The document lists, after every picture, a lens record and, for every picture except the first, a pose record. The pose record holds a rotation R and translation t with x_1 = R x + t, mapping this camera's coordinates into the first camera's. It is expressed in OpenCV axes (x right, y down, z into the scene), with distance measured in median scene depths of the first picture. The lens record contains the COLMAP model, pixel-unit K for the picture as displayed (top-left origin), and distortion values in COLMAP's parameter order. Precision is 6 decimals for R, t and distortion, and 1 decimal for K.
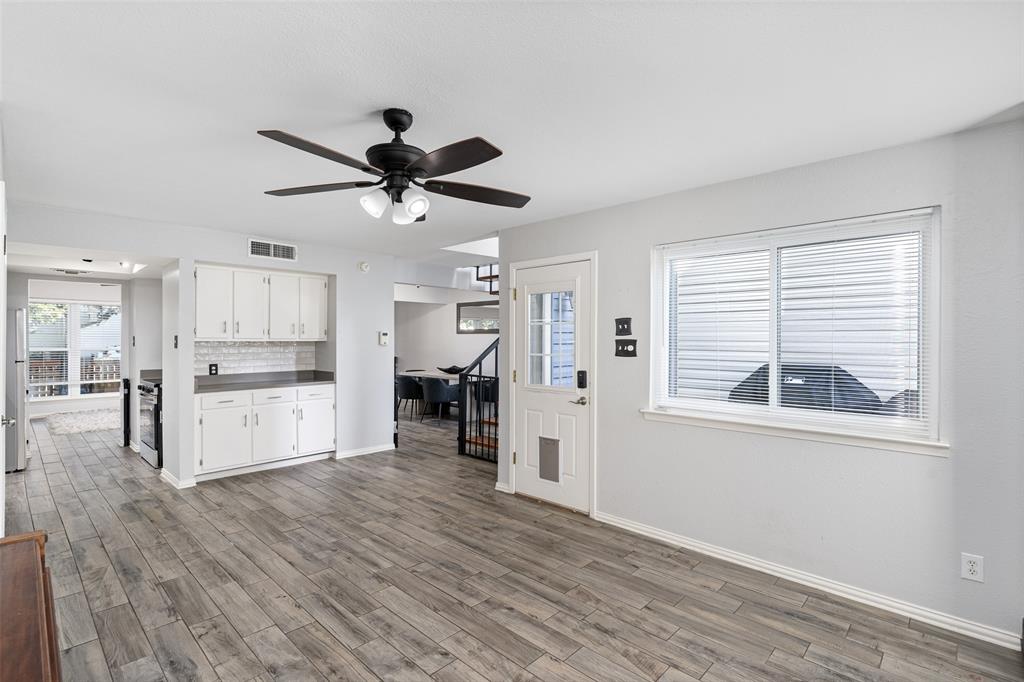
lens RADIAL K [[484.7, 0, 513.9], [0, 484.7, 338.6], [0, 0, 1]] dist [-0.007169, 0.004097]
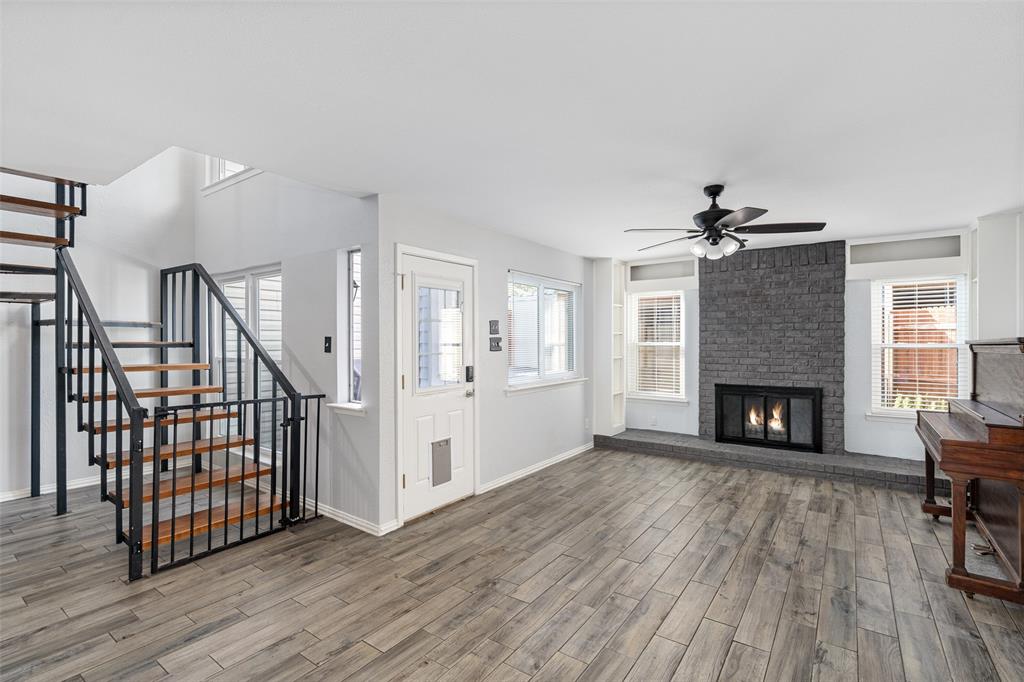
lens RADIAL K [[466.9, 0, 512.4], [0, 466.9, 342.1], [0, 0, 1]] dist [-0.007675, 0.003018]
pose [[-0.131267, -0.005370, 0.991333, -0.852632], [0.004432, 0.999972, 0.006004, 0.006069], [-0.991337, 0.005182, -0.131240, 0.969266]]
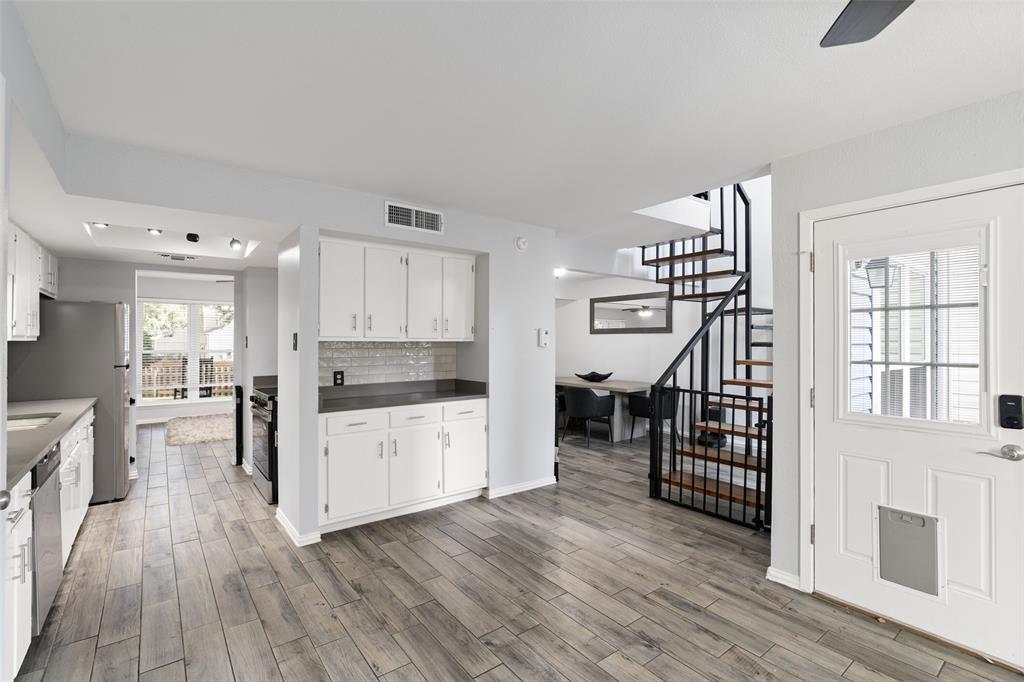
lens RADIAL K [[466.9, 0, 515.1], [0, 466.9, 339.2], [0, 0, 1]] dist [-0.007675, 0.003018]
pose [[0.988085, -0.000985, -0.153909, -0.289473], [0.000093, 0.999983, -0.005804, 0.008267], [0.153912, 0.005720, 0.988068, 0.391632]]
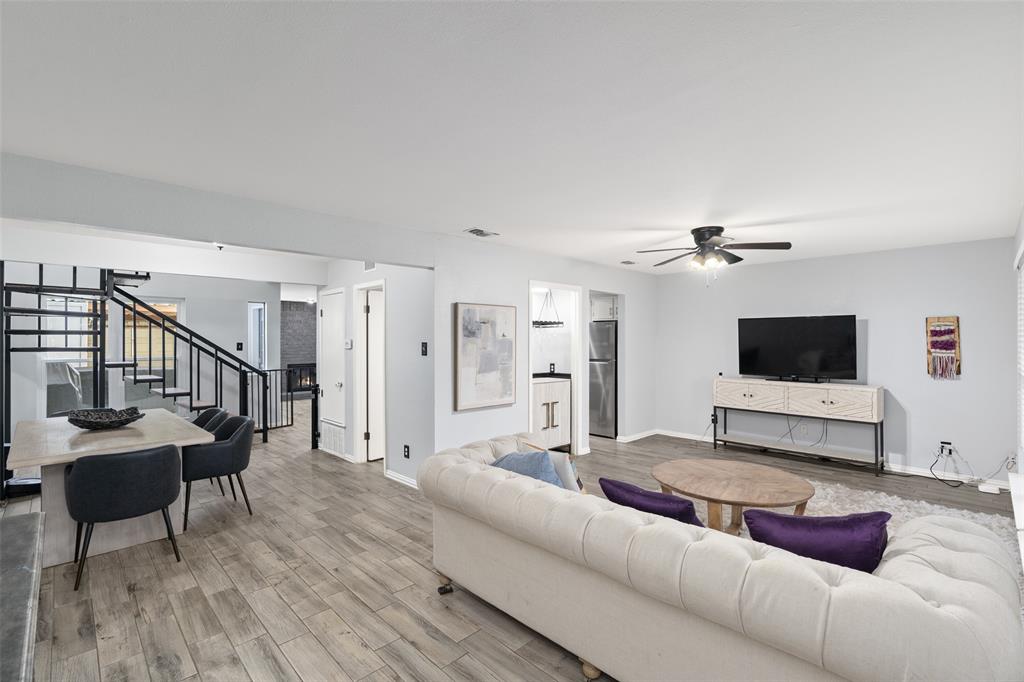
lens RADIAL K [[466.9, 0, 514.4], [0, 466.9, 337.3], [0, 0, 1]] dist [-0.007675, 0.003018]
pose [[-0.999080, -0.001092, 0.042860, -1.070486], [-0.001367, 0.999979, -0.006379, -0.011787], [-0.042852, -0.006432, -0.999061, 2.968001]]
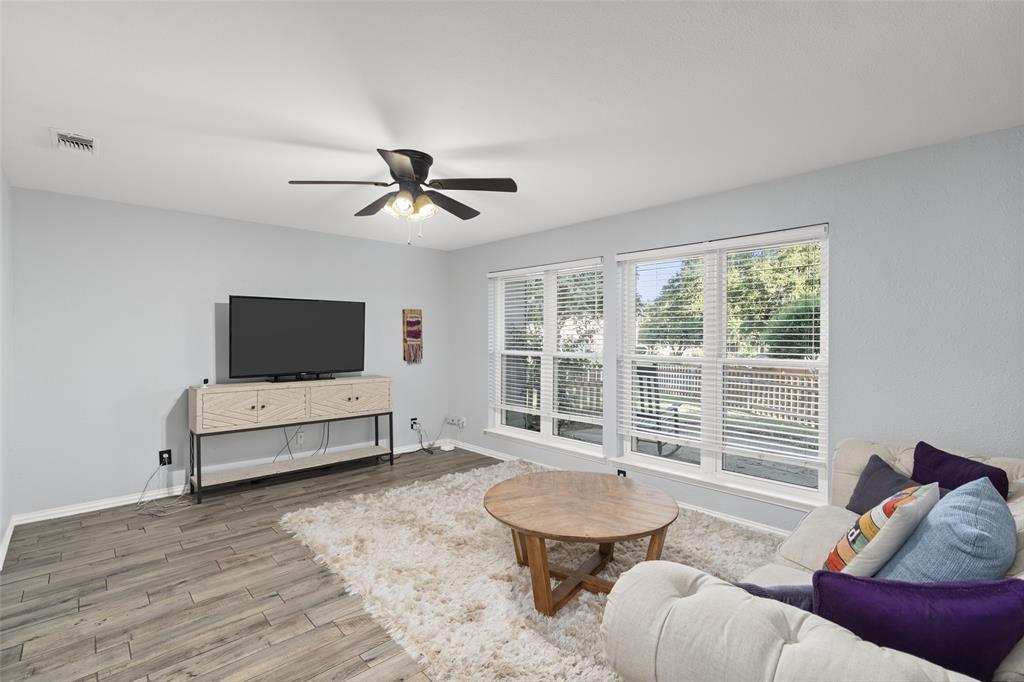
lens RADIAL K [[466.9, 0, 509.3], [0, 466.9, 338.6], [0, 0, 1]] dist [-0.007675, 0.003018]
pose [[-0.068917, 0.004643, -0.997612, -0.779403], [-0.000586, 0.999989, 0.004694, 0.004895], [0.997622, 0.000908, -0.068913, 2.129993]]
